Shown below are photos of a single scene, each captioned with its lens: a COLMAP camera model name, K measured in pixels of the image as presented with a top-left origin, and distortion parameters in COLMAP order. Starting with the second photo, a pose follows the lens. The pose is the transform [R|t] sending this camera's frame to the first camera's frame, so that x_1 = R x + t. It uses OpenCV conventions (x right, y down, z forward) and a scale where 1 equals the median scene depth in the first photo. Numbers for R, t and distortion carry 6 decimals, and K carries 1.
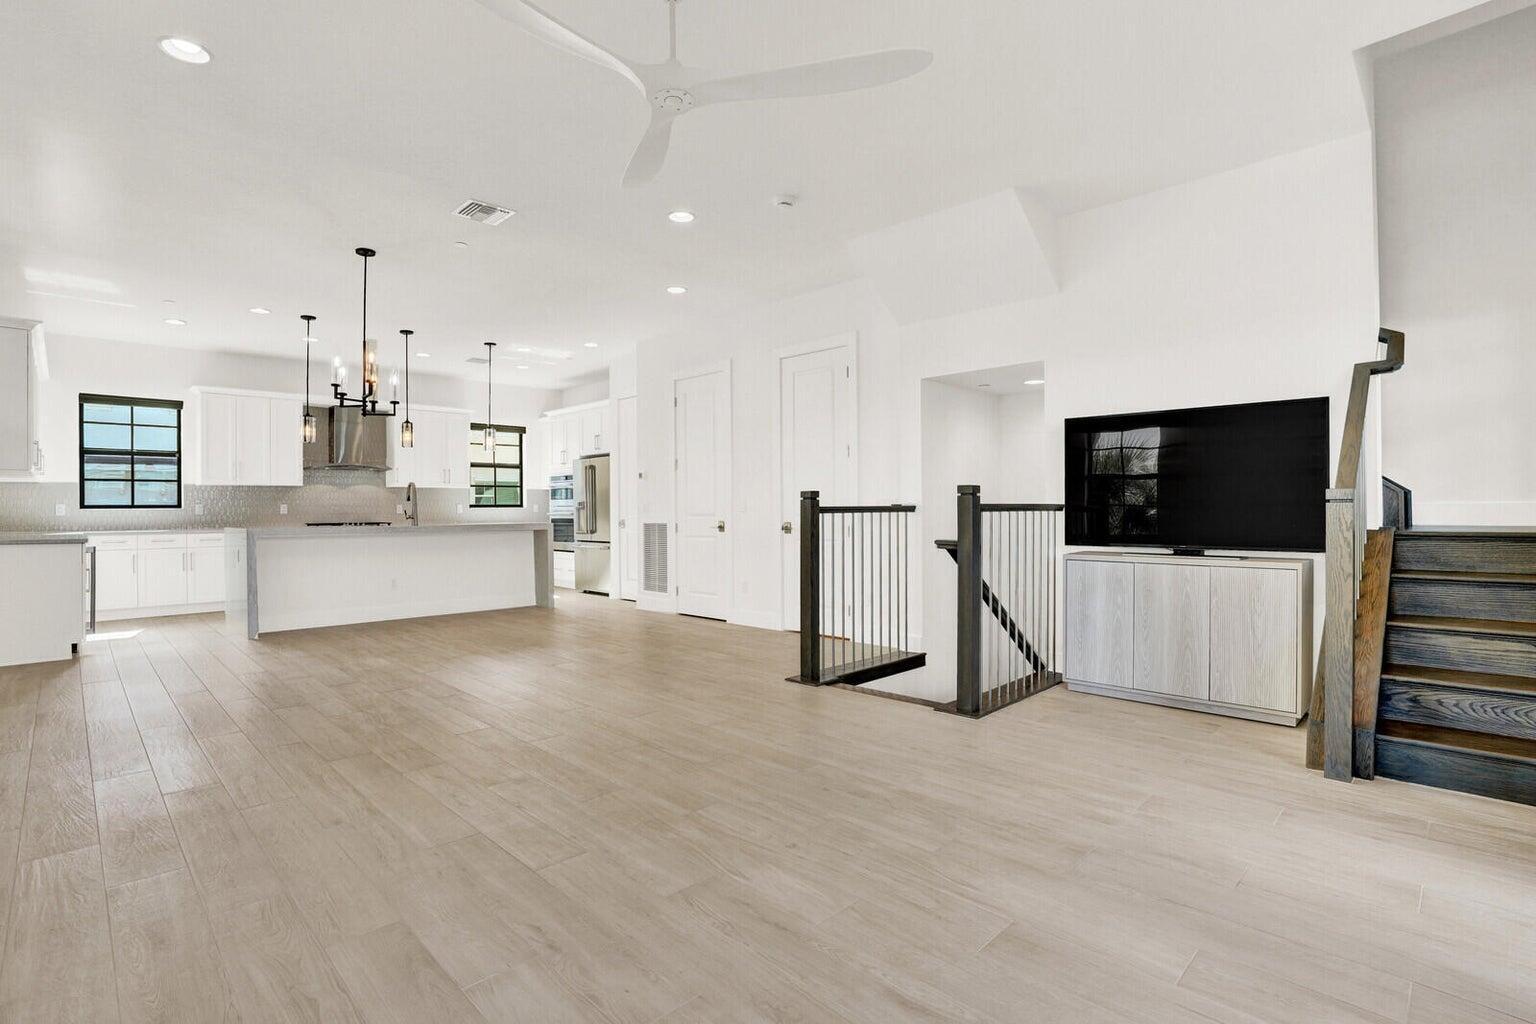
lens RADIAL K [[732.5, 0, 764.3], [0, 732.5, 507.7], [0, 0, 1]] dist [-0.034710, 0.000972]
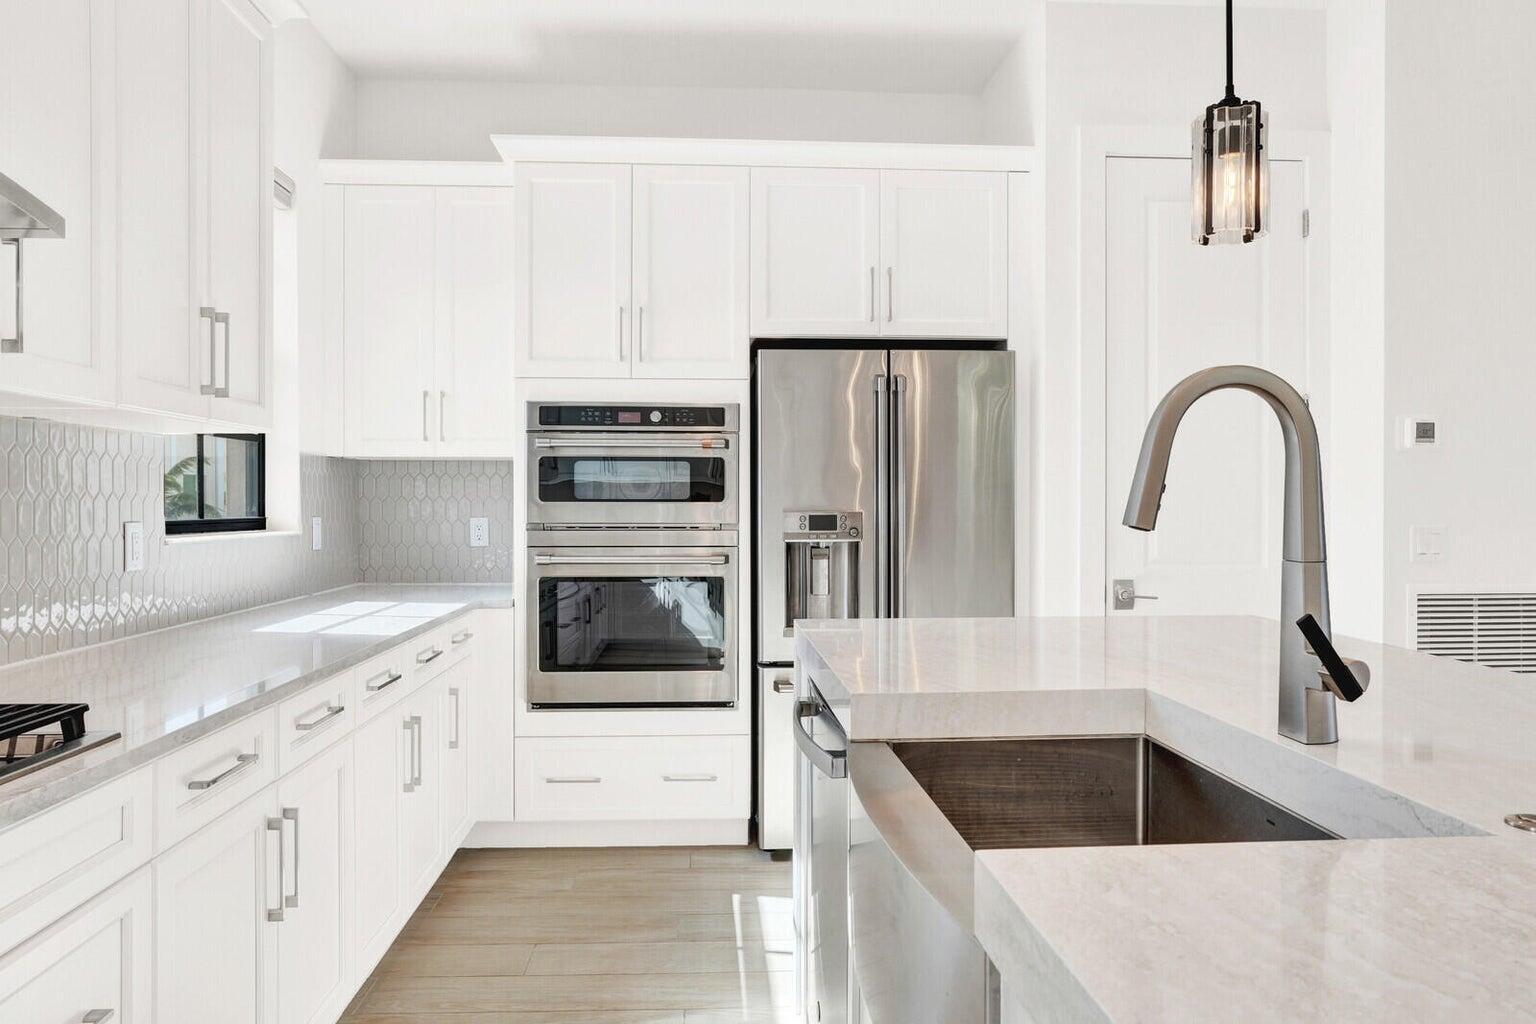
lens RADIAL K [[1048.1, 0, 767.9], [0, 1048.1, 497.1], [0, 0, 1]] dist [-0.003792, -0.000127]
pose [[0.672808, 0.010416, 0.739744, -0.971867], [-0.007585, 0.999945, -0.007181, -0.020399], [-0.739779, -0.000779, 0.672850, 1.382328]]
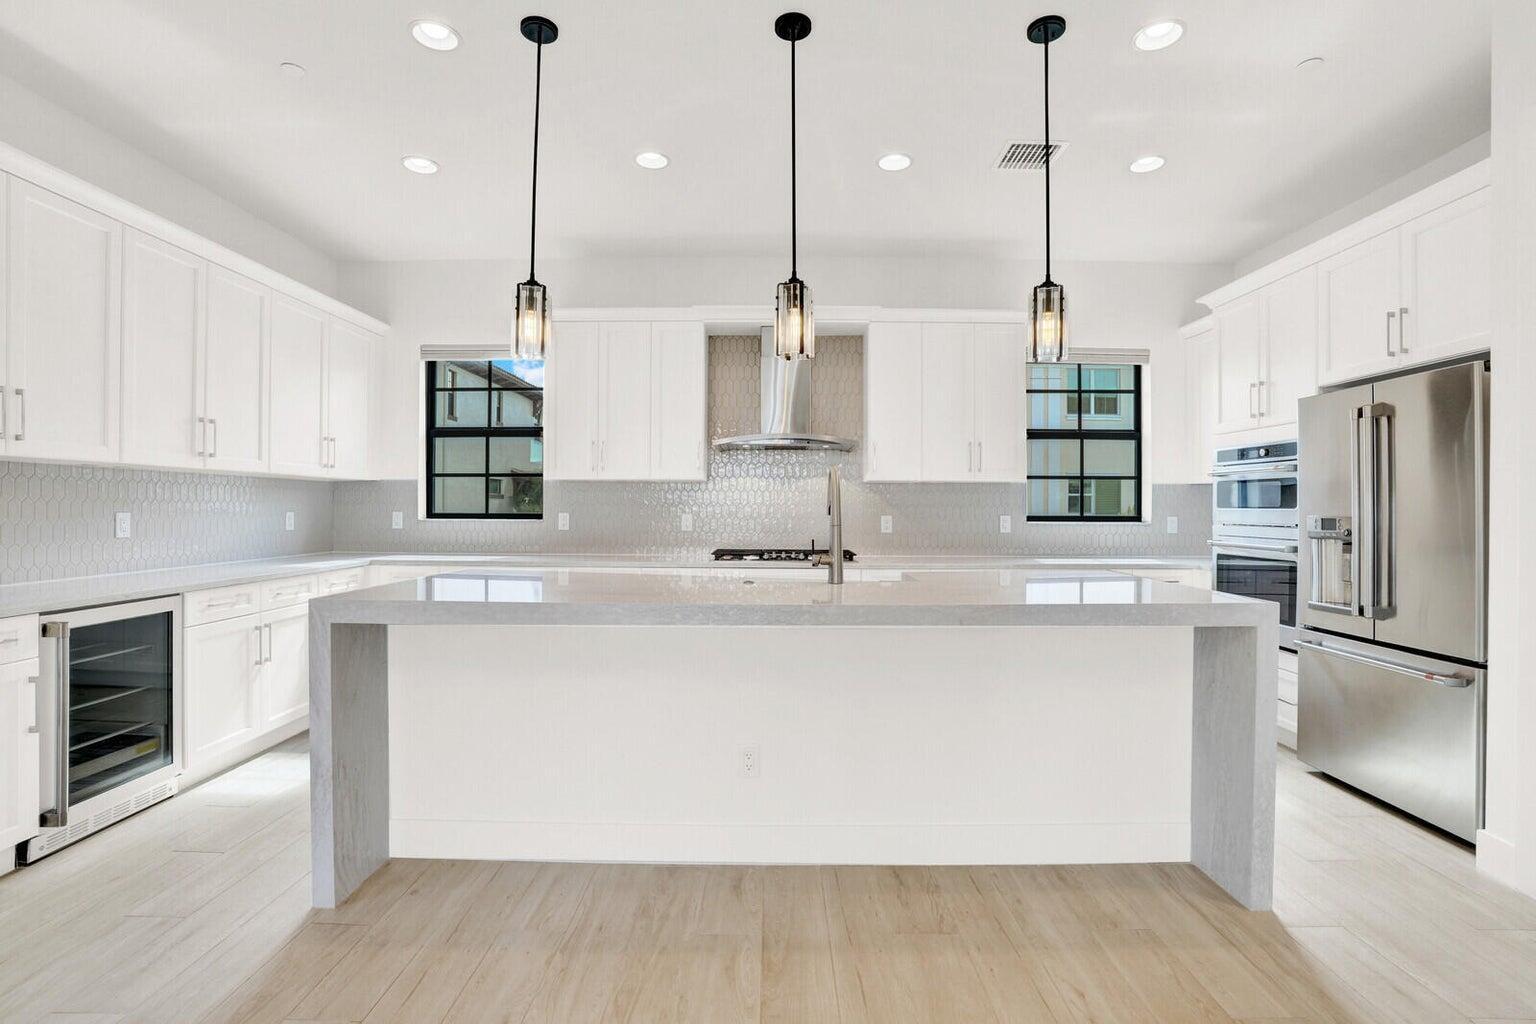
lens RADIAL K [[718.9, 0, 764.3], [0, 718.9, 511.4], [0, 0, 1]] dist [-0.066241, 0.022468]
pose [[0.702627, 0.013978, -0.711421, -0.373397], [-0.009221, 0.999902, 0.010540, -0.021543], [0.711498, -0.000846, 0.702687, 1.065232]]
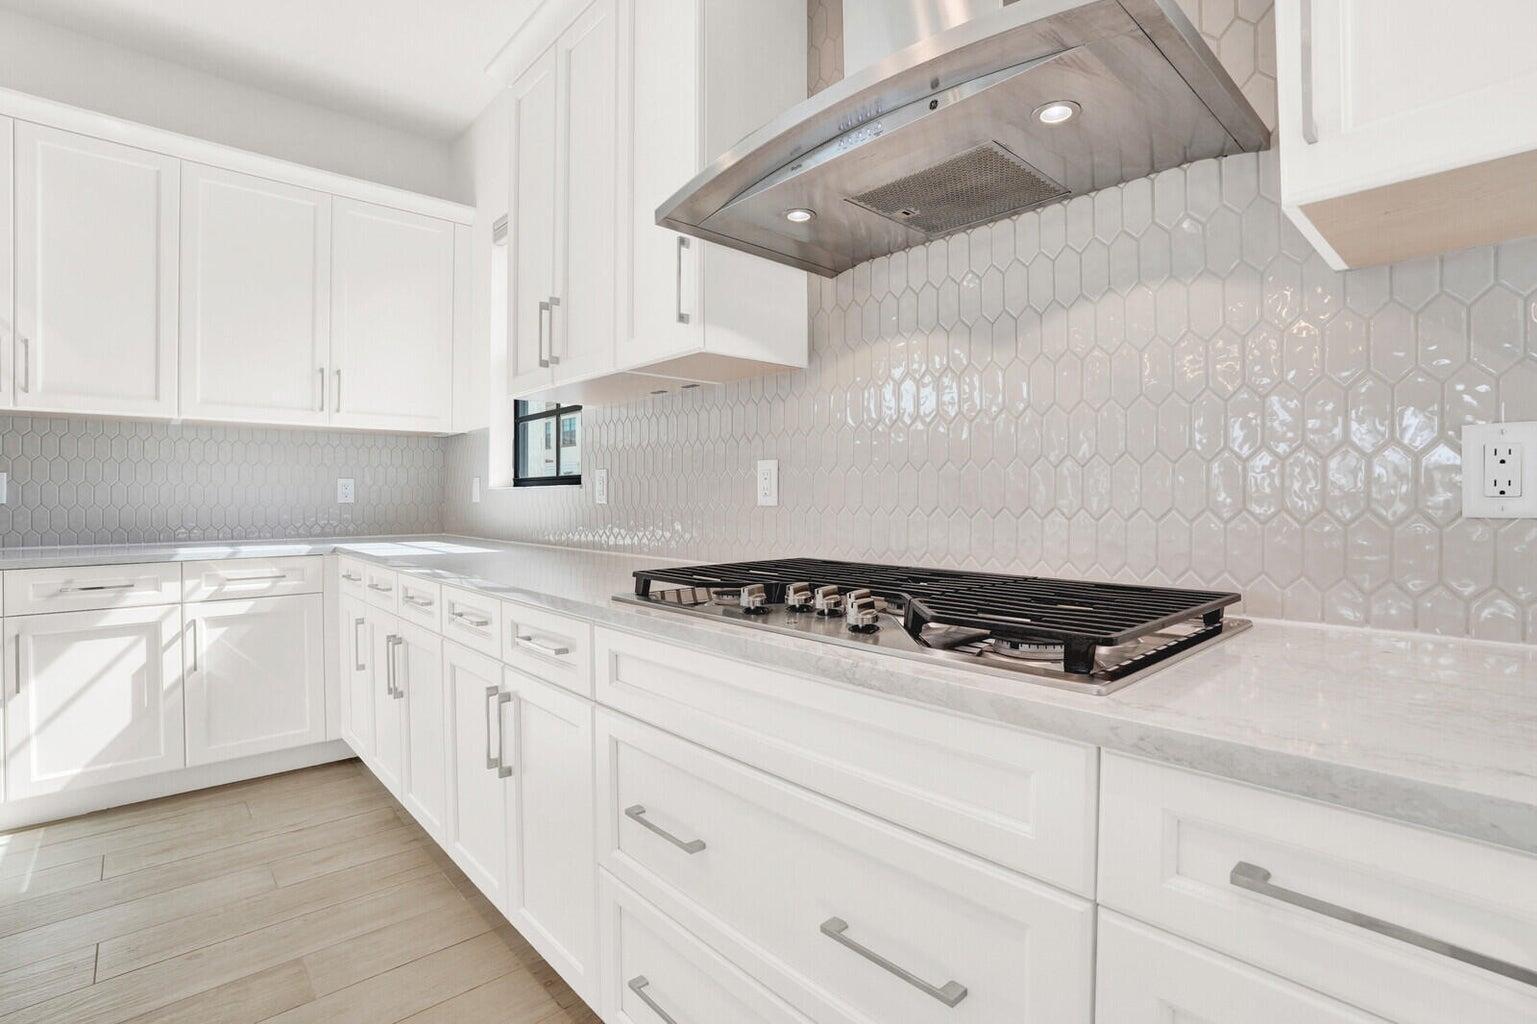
lens RADIAL K [[733.0, 0, 764.8], [0, 733.0, 507.7], [0, 0, 1]] dist [-0.034710, 0.000972]
pose [[-0.036205, 0.023415, -0.999070, -0.740017], [0.006322, 0.999711, 0.023201, 0.006756], [0.999324, -0.005476, -0.036342, 1.646391]]
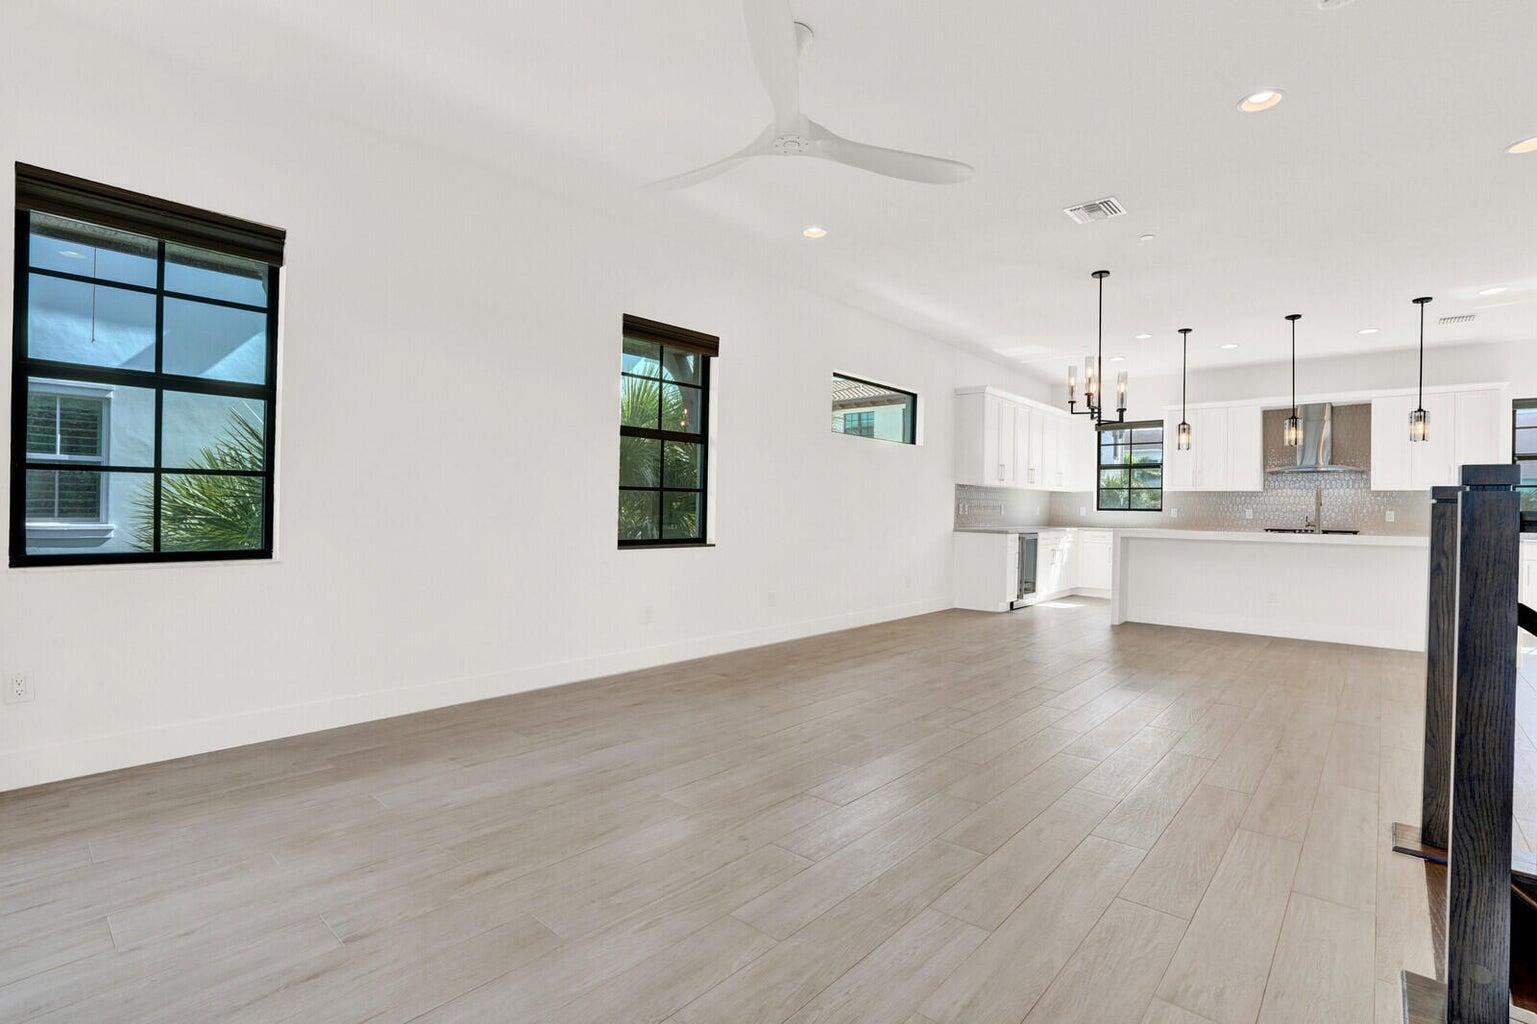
lens RADIAL K [[719.4, 0, 764.8], [0, 719.4, 511.4], [0, 0, 1]] dist [-0.066241, 0.022468]
pose [[0.060407, 0.011228, -0.998111, 0.451700], [-0.016131, 0.999817, 0.010271, -0.001713], [0.998043, 0.015480, 0.060577, 0.424242]]
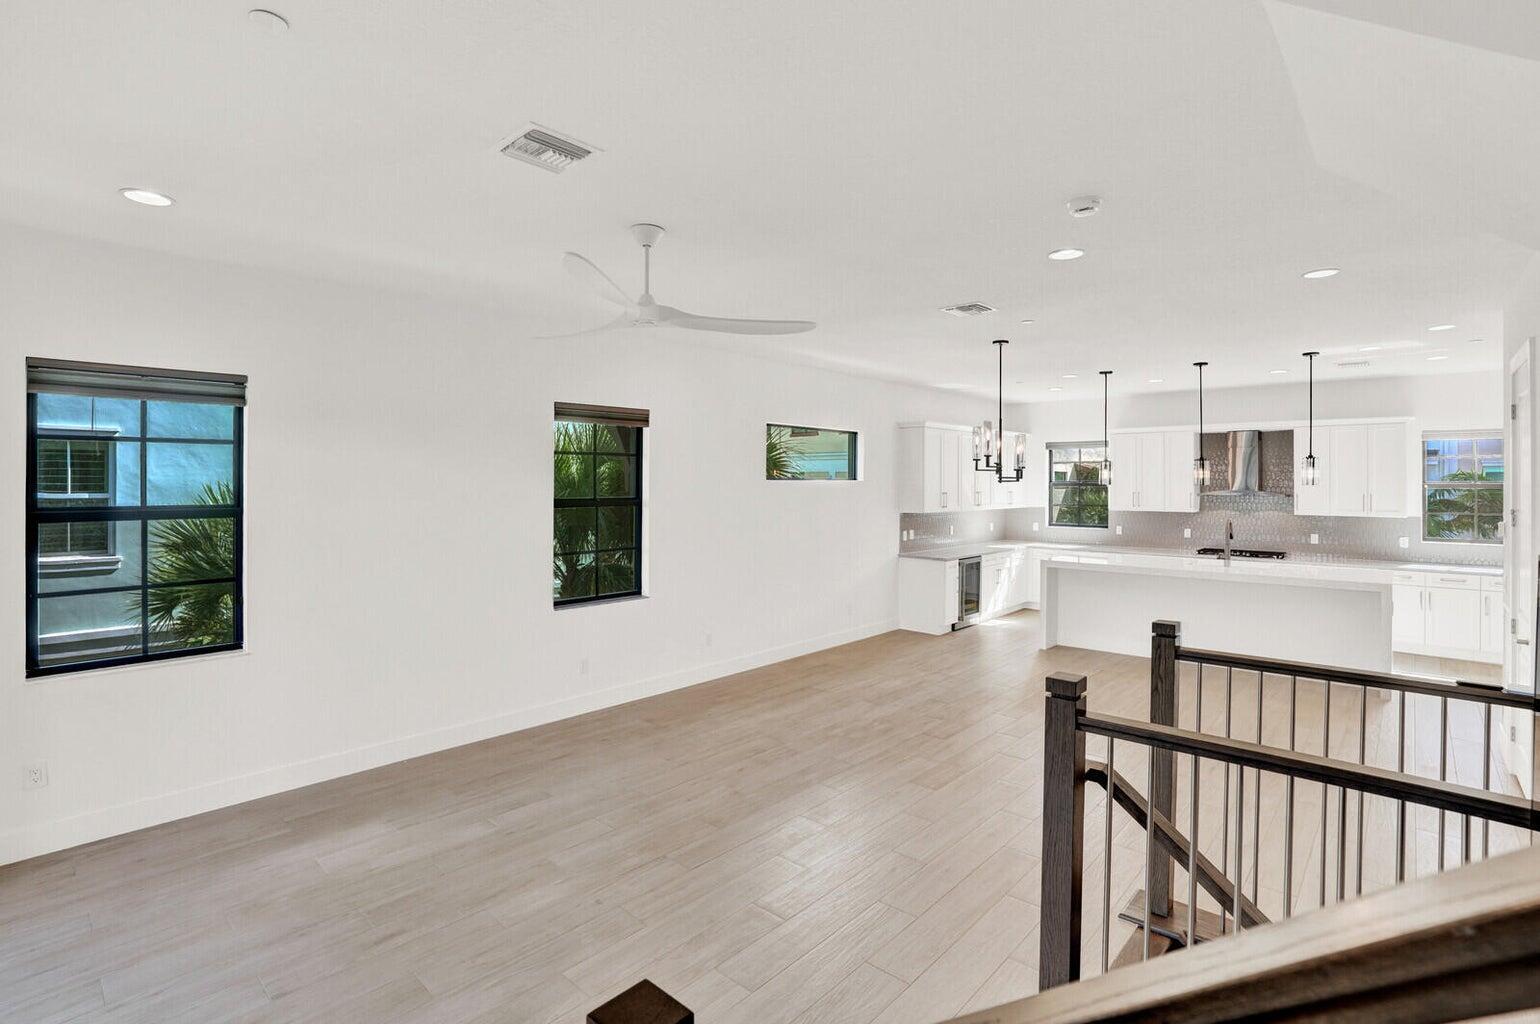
lens RADIAL K [[726.7, 0, 766.0], [0, 726.7, 482.0], [0, 0, 1]] dist [-0.064541, 0.020810]
pose [[0.044539, 0.006497, -0.998987, 0.575253], [-0.002398, 0.999977, 0.006396, -0.128529], [0.999005, 0.002110, 0.044554, 0.546589]]
